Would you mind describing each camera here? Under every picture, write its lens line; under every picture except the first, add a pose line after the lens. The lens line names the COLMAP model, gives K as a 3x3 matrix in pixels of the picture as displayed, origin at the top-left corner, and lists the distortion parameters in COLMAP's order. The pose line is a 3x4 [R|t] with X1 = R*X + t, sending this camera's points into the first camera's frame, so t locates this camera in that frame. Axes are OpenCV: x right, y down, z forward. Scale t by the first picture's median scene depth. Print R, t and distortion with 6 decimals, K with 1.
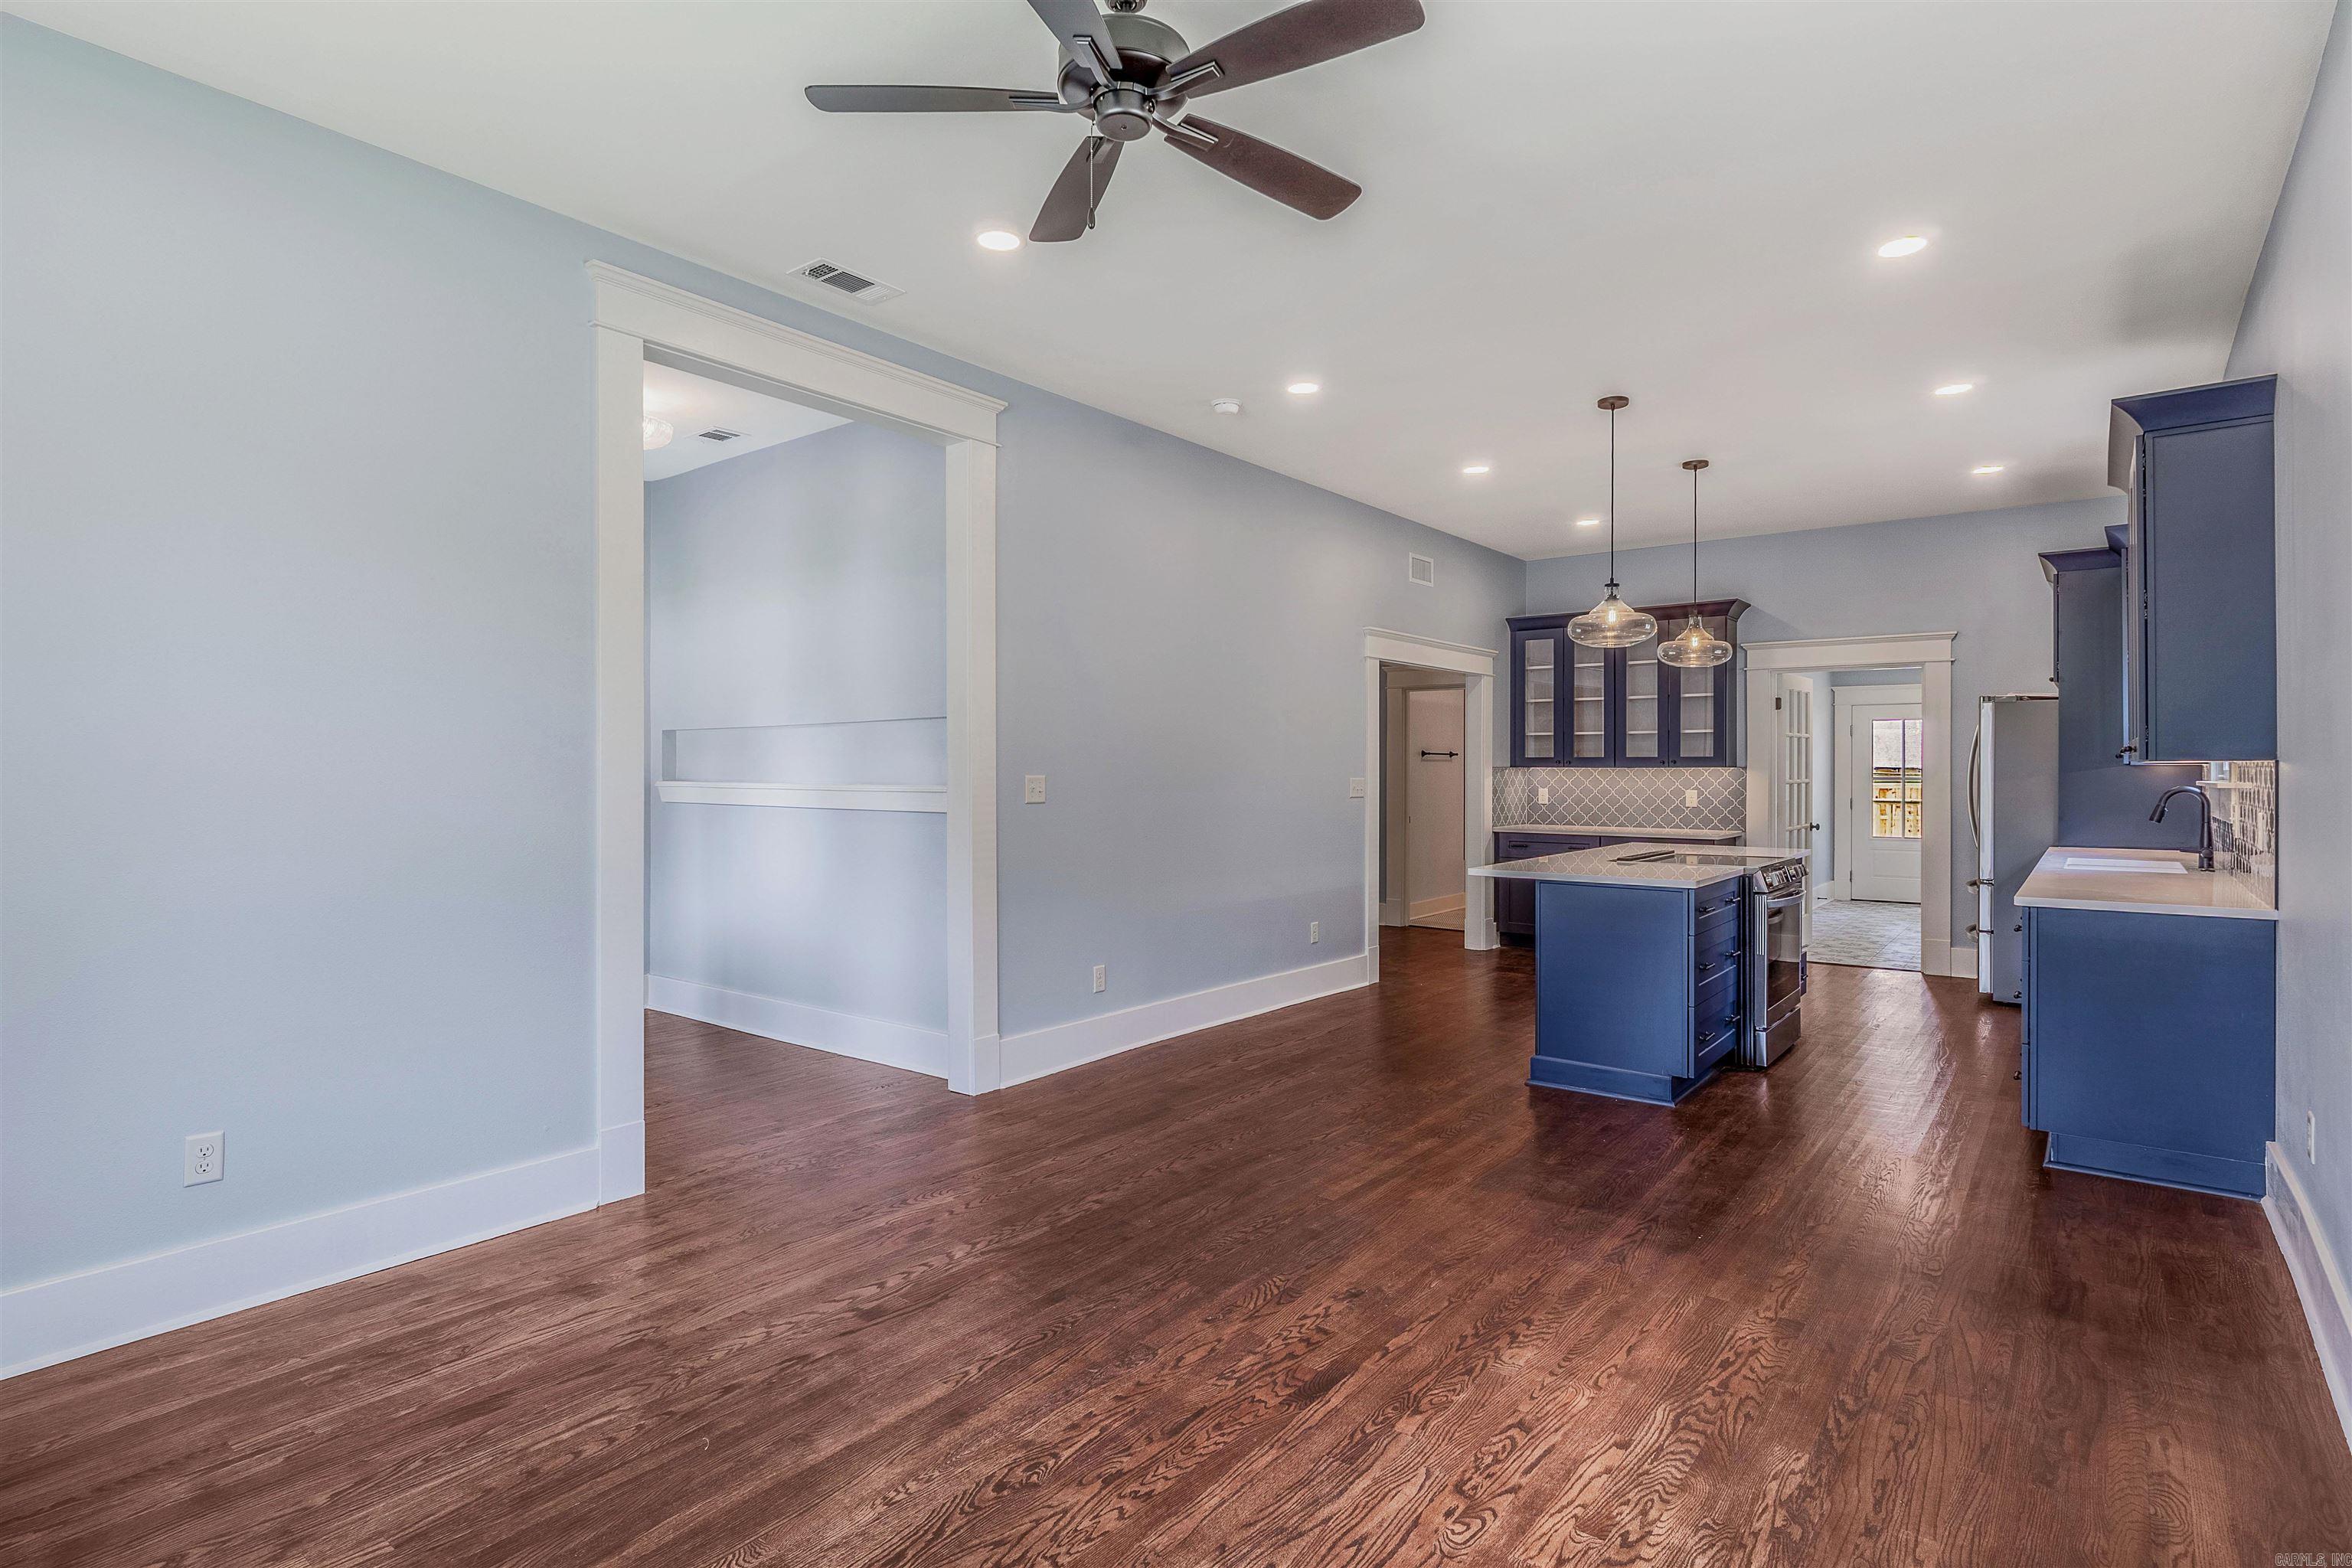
lens RADIAL K [[1168.7, 0, 1169.3], [0, 1168.7, 781.6], [0, 0, 1]] dist [-0.001284, 0.001274]
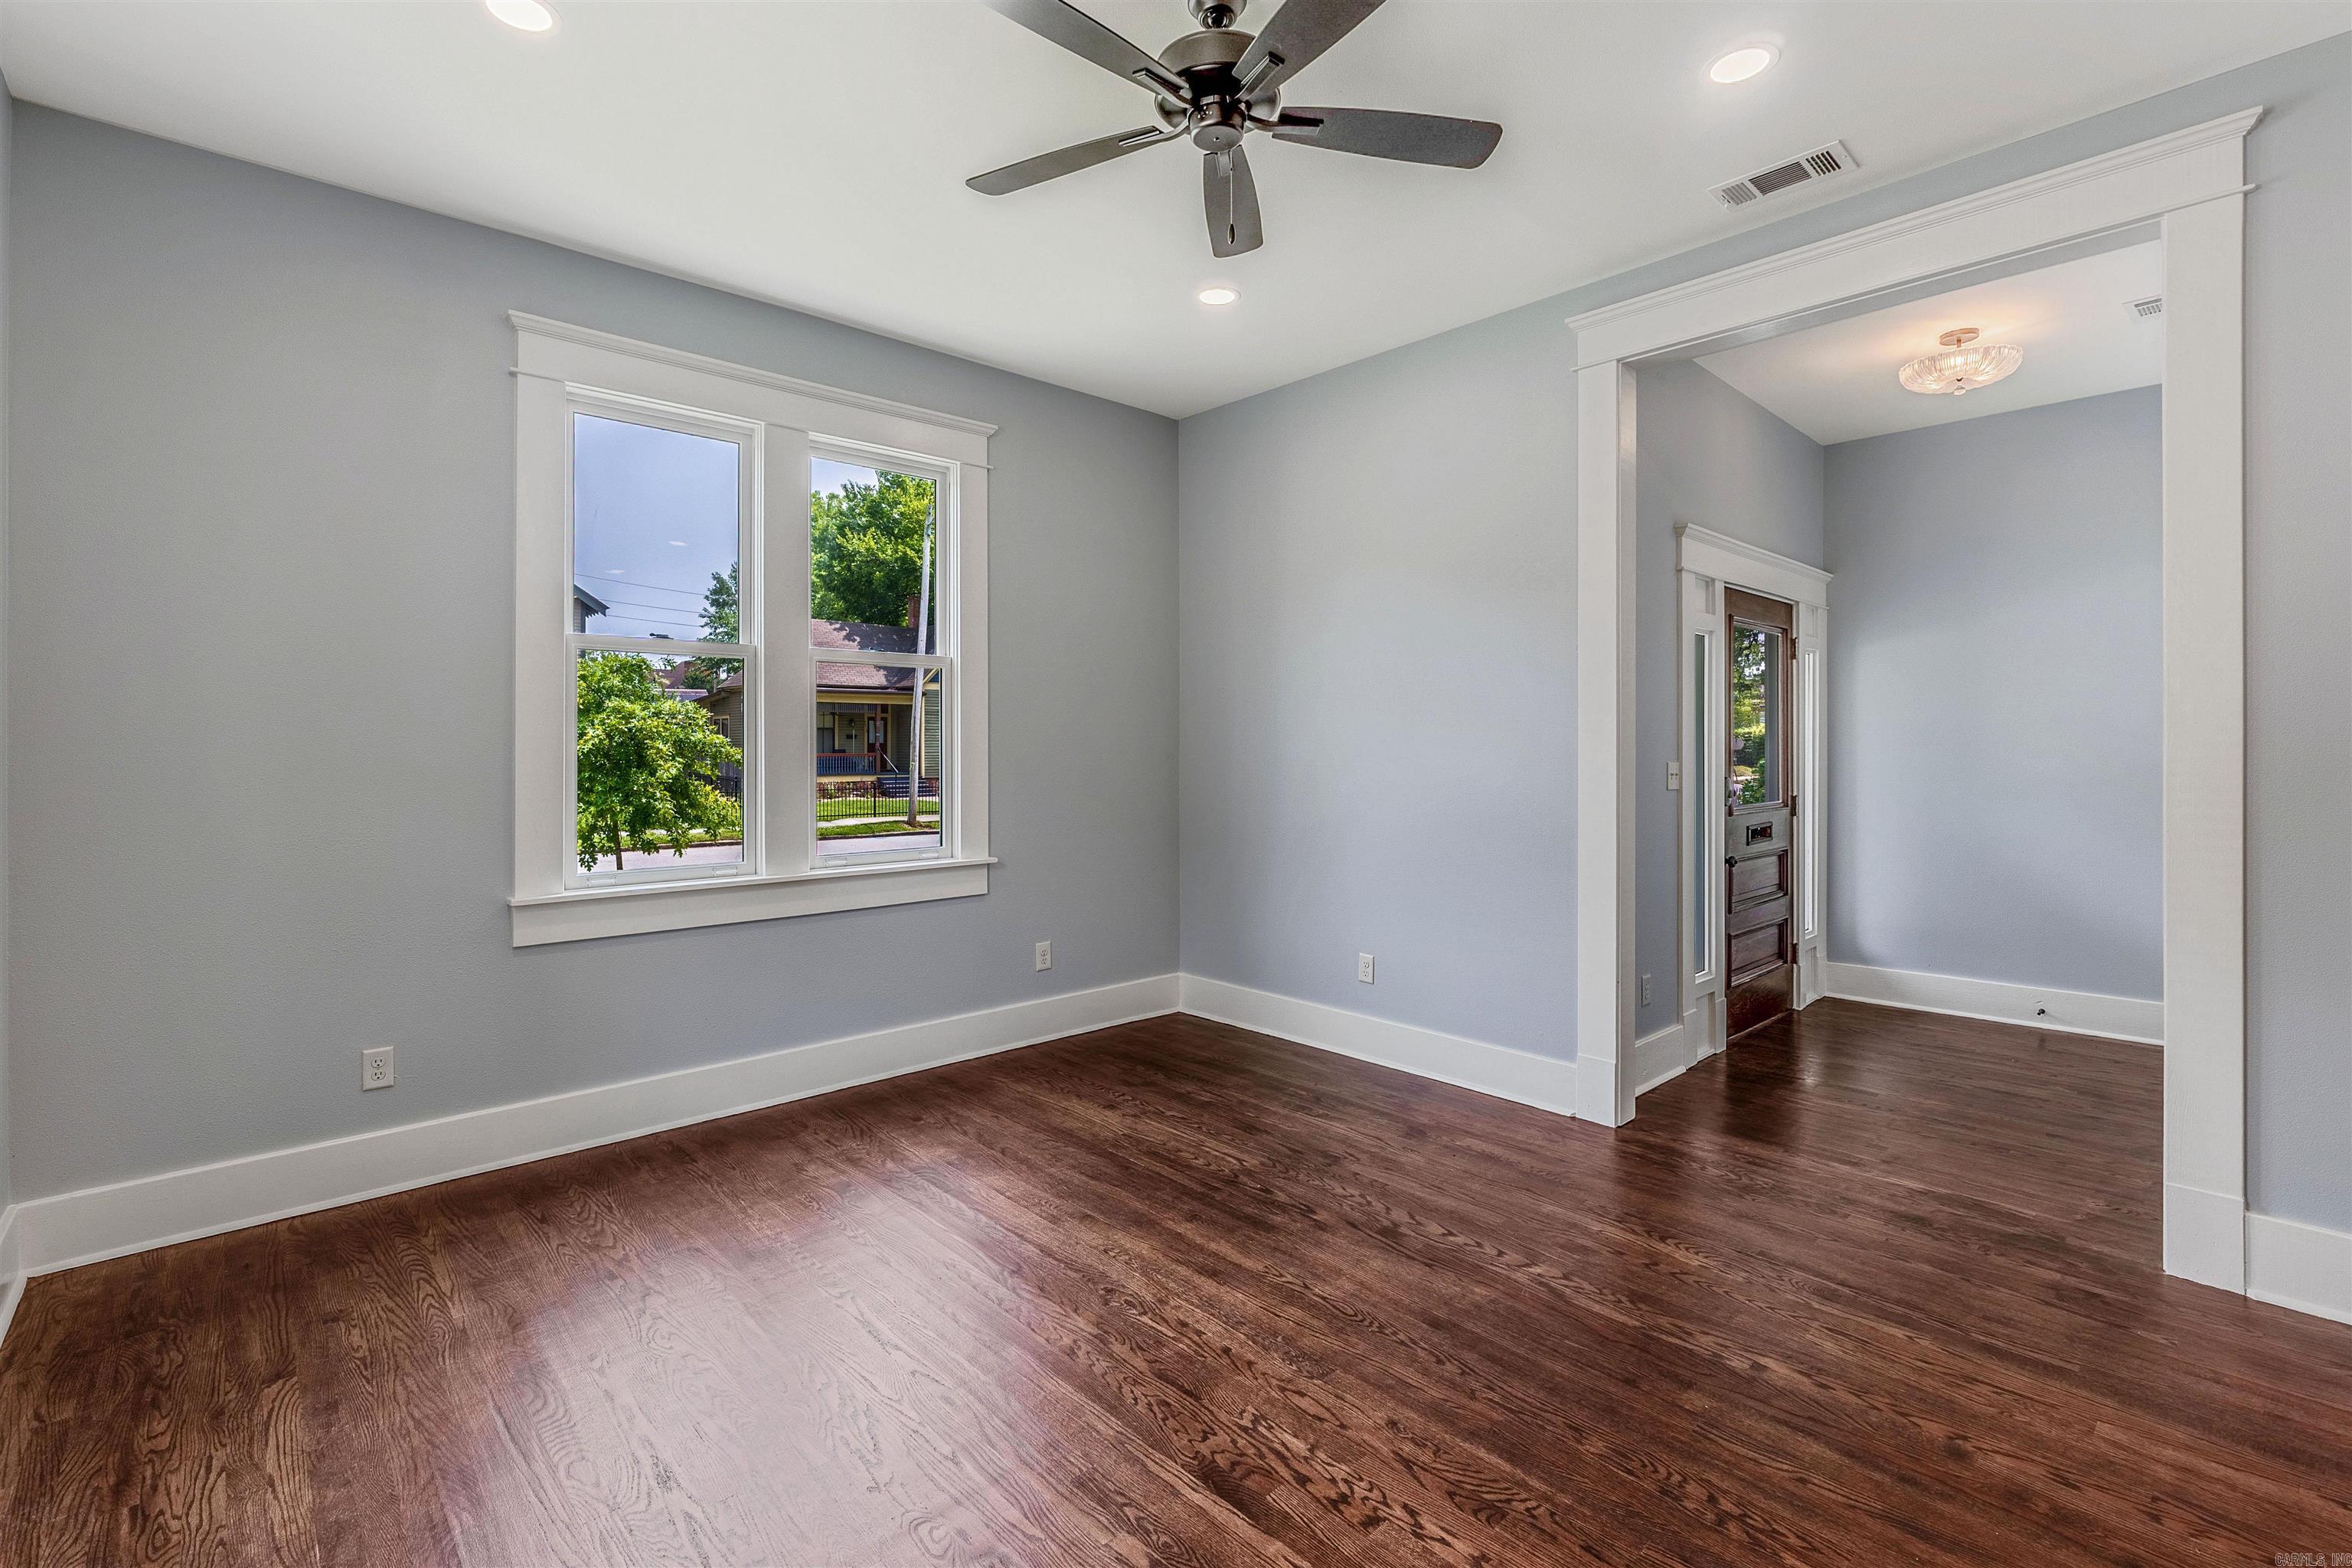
lens RADIAL K [[1042.6, 0, 1174.1], [0, 1042.6, 751.5], [0, 0, 1]] dist [-0.003115, -0.000343]
pose [[-0.152488, 0.004484, -0.988295, 0.507915], [-0.007988, 0.999951, 0.005769, -0.007182], [0.988273, 0.008774, -0.152445, 0.628220]]
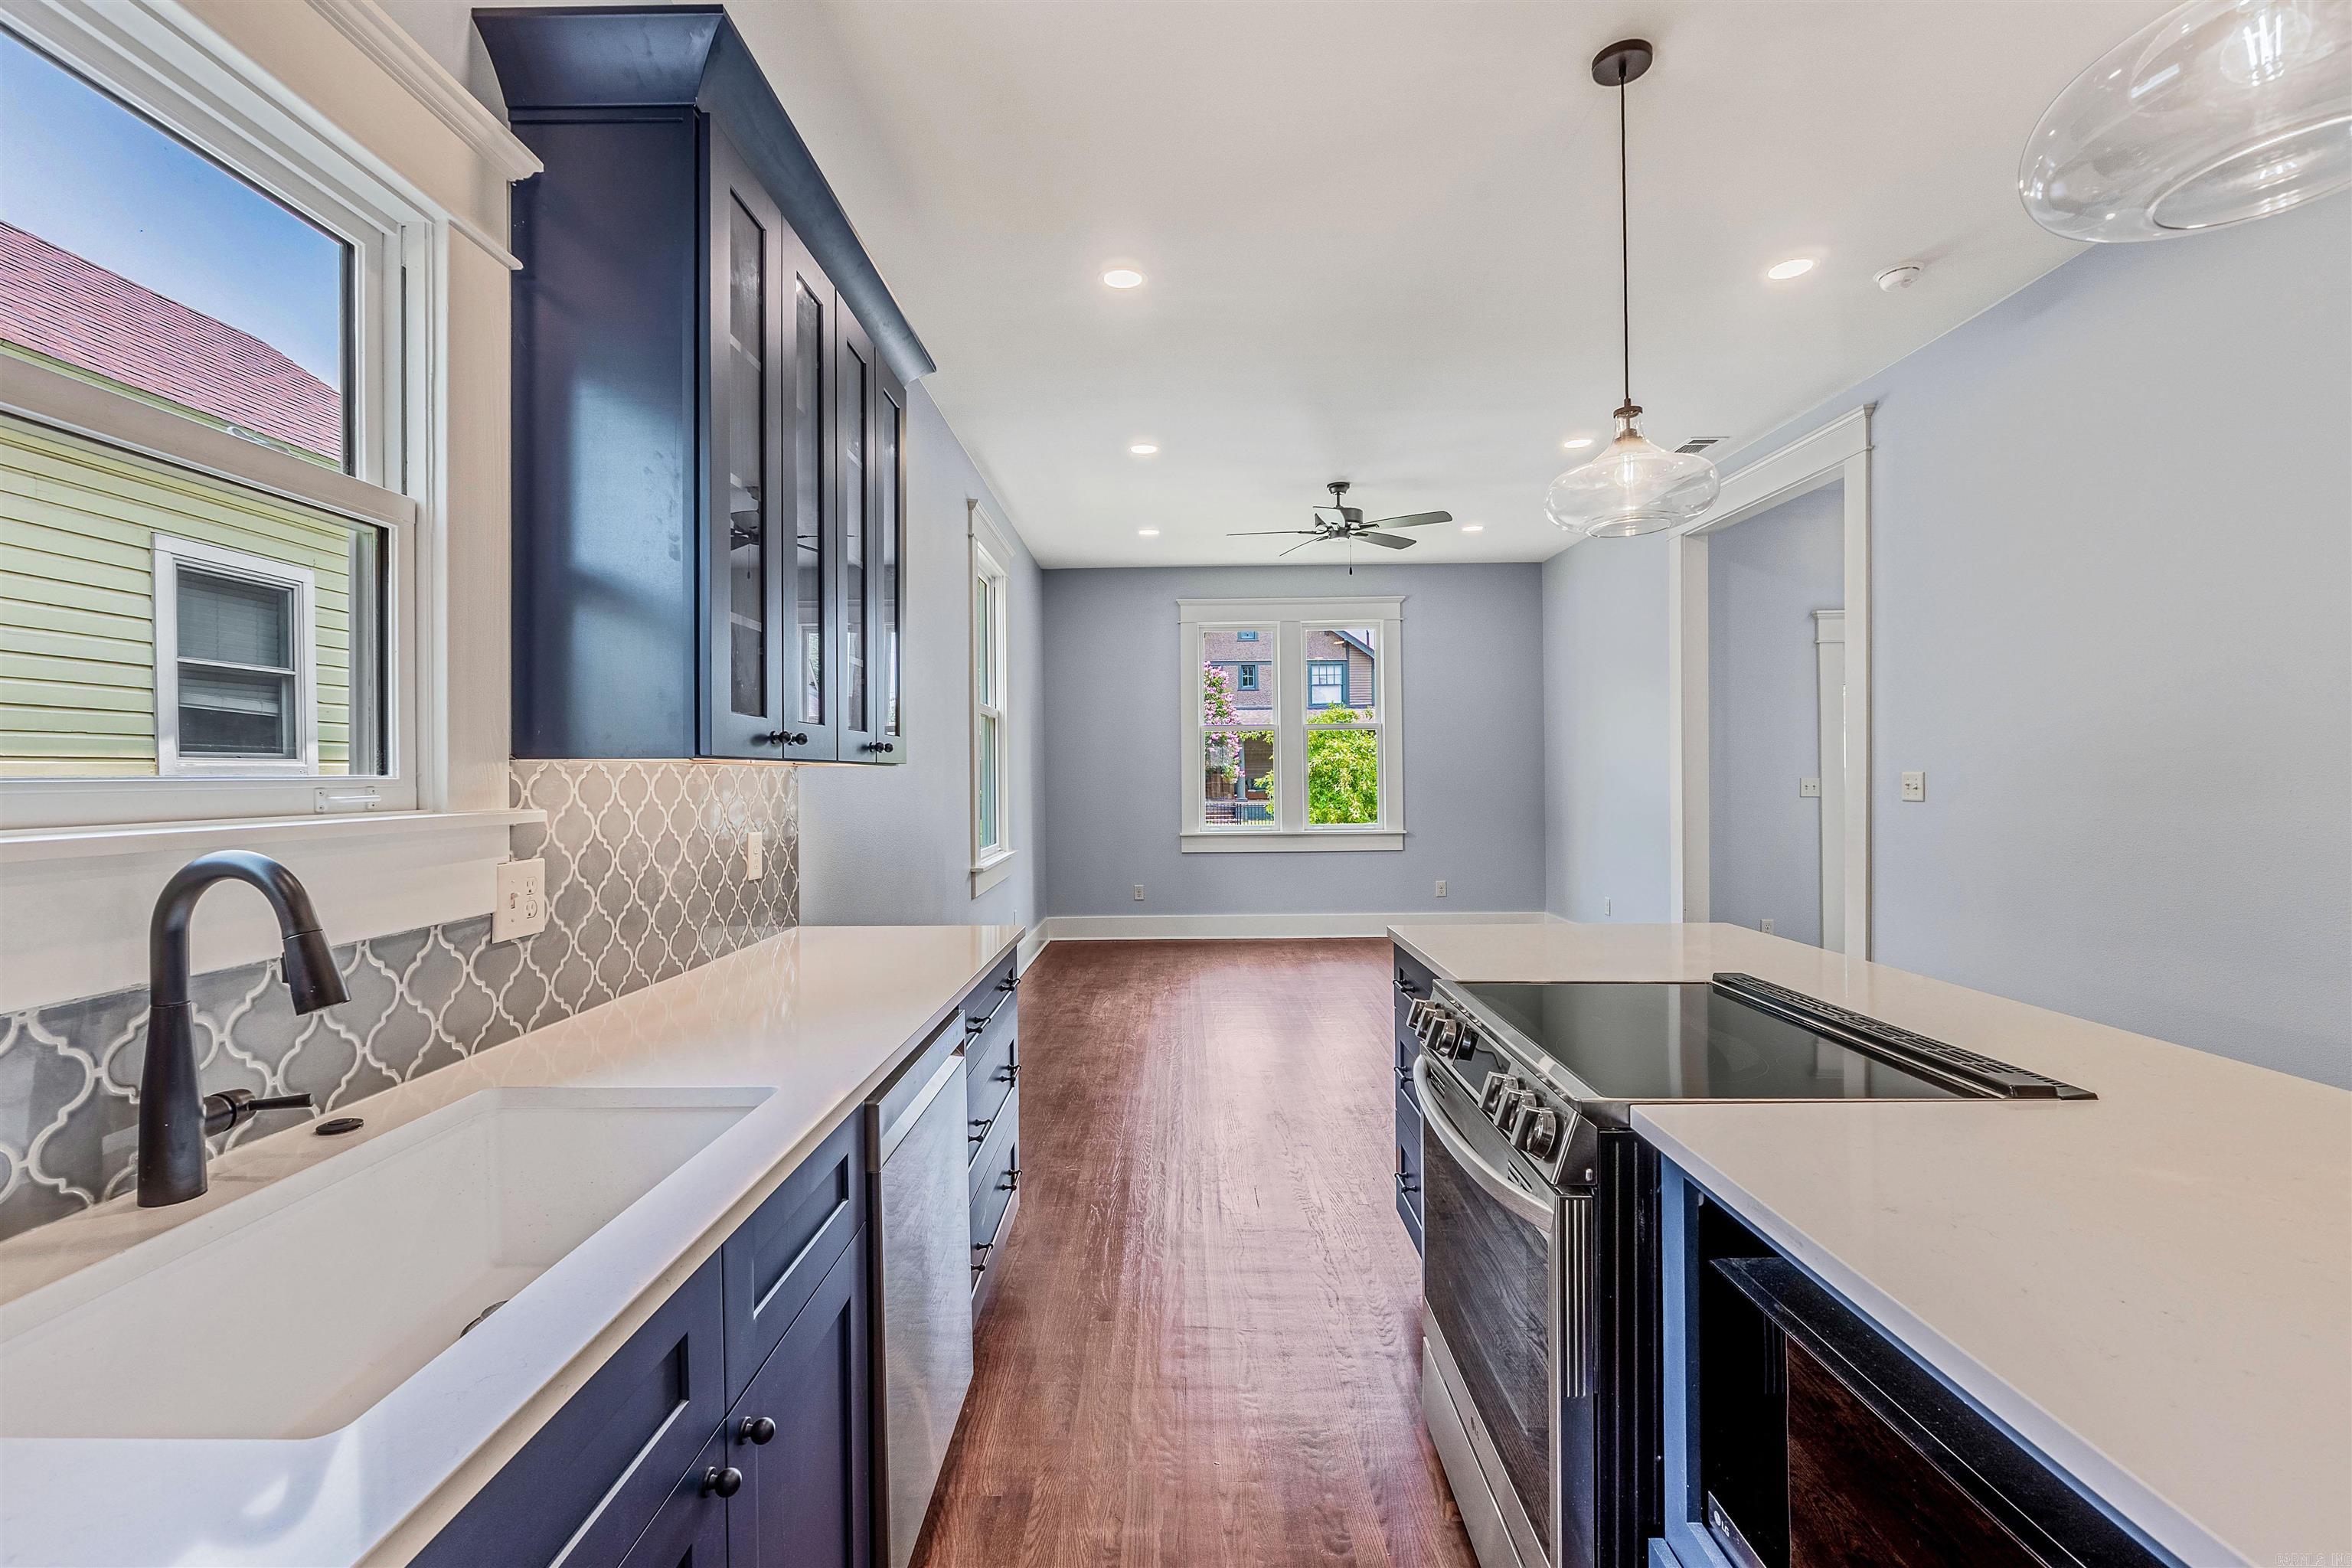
lens RADIAL K [[1004.1, 0, 1137.7], [0, 1004.1, 774.0], [0, 0, 1]] dist [-0.006768, 0.000044]
pose [[-0.807976, 0.006950, -0.589174, 0.994004], [0.002722, 0.999964, 0.008063, -0.014854], [0.589209, 0.004911, -0.807966, 1.497514]]
